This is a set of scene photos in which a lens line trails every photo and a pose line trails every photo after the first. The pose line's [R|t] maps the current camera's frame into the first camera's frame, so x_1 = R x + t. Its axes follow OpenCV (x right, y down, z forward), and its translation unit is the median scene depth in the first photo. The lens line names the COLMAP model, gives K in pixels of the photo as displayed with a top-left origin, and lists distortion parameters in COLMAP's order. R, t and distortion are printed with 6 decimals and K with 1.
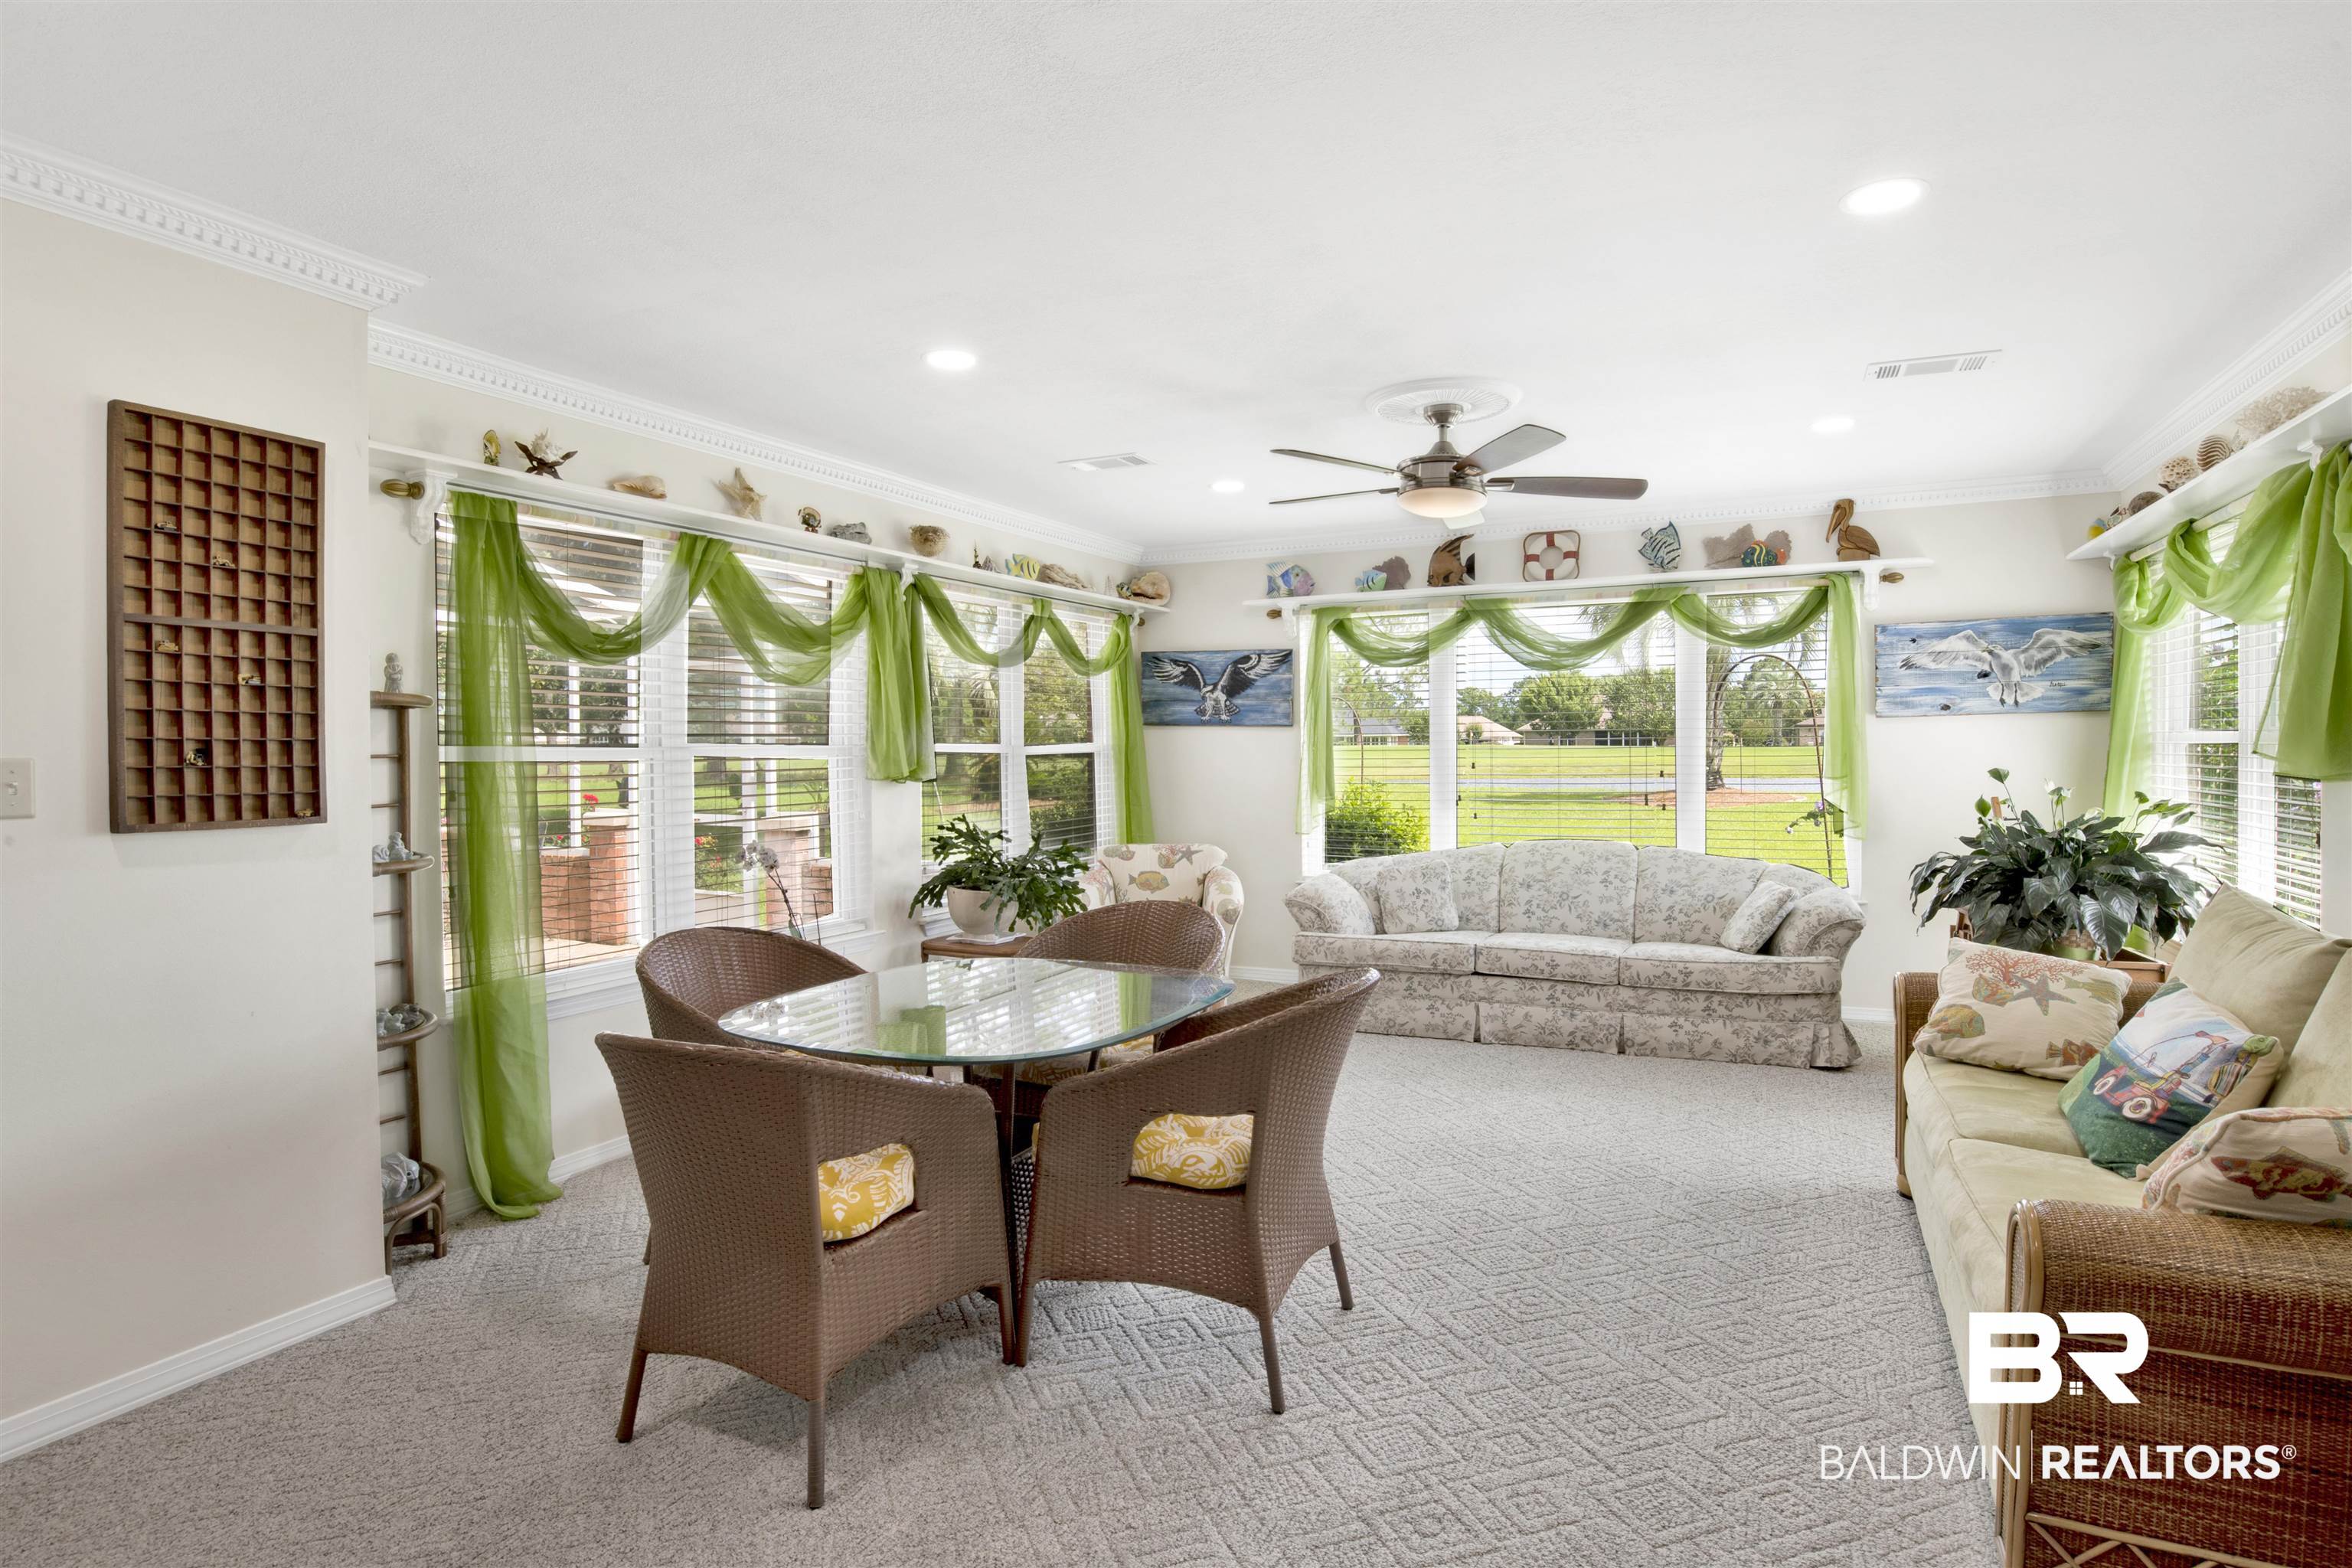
lens RADIAL K [[1230.1, 0, 1184.2], [0, 1230.1, 772.0], [0, 0, 1]] dist [-0.065336, 0.017878]
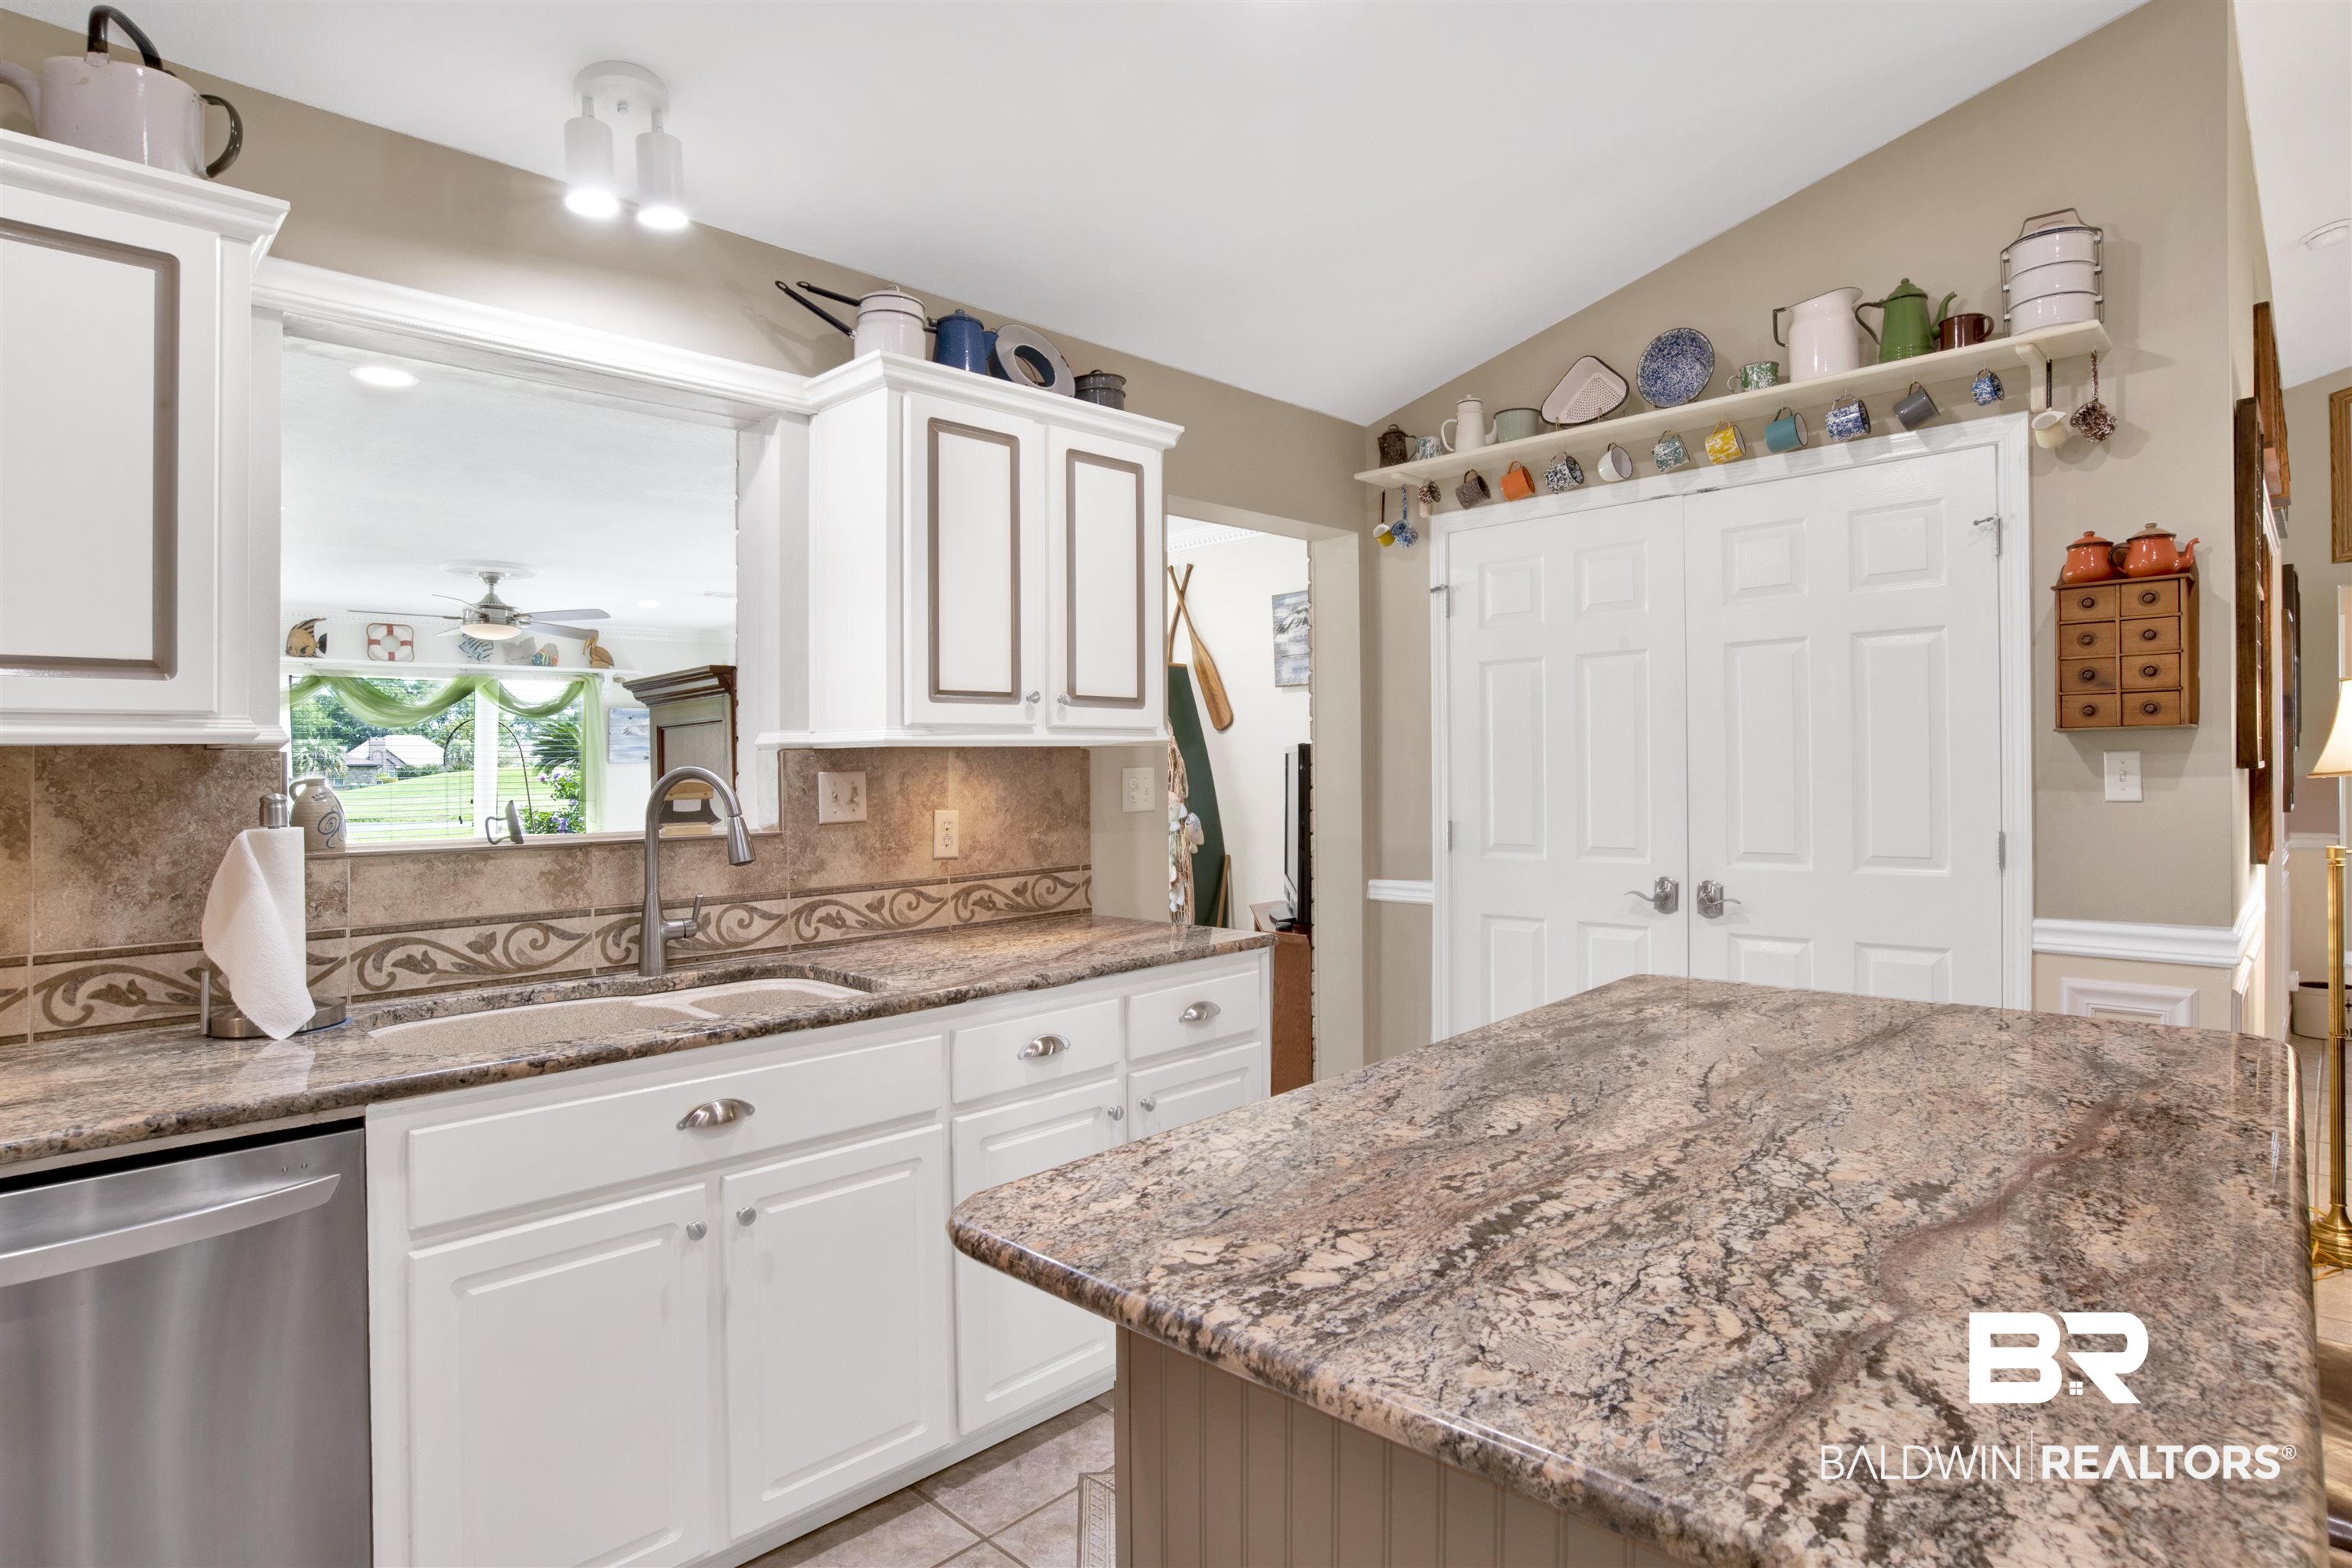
lens RADIAL K [[1230.1, 0, 1185.0], [0, 1230.1, 775.0], [0, 0, 1]] dist [-0.065336, 0.017878]
pose [[0.333300, -0.000799, 0.942821, -0.753249], [0.031559, 0.999449, -0.010309, 0.013285], [-0.942293, 0.033190, 0.333141, -0.306818]]
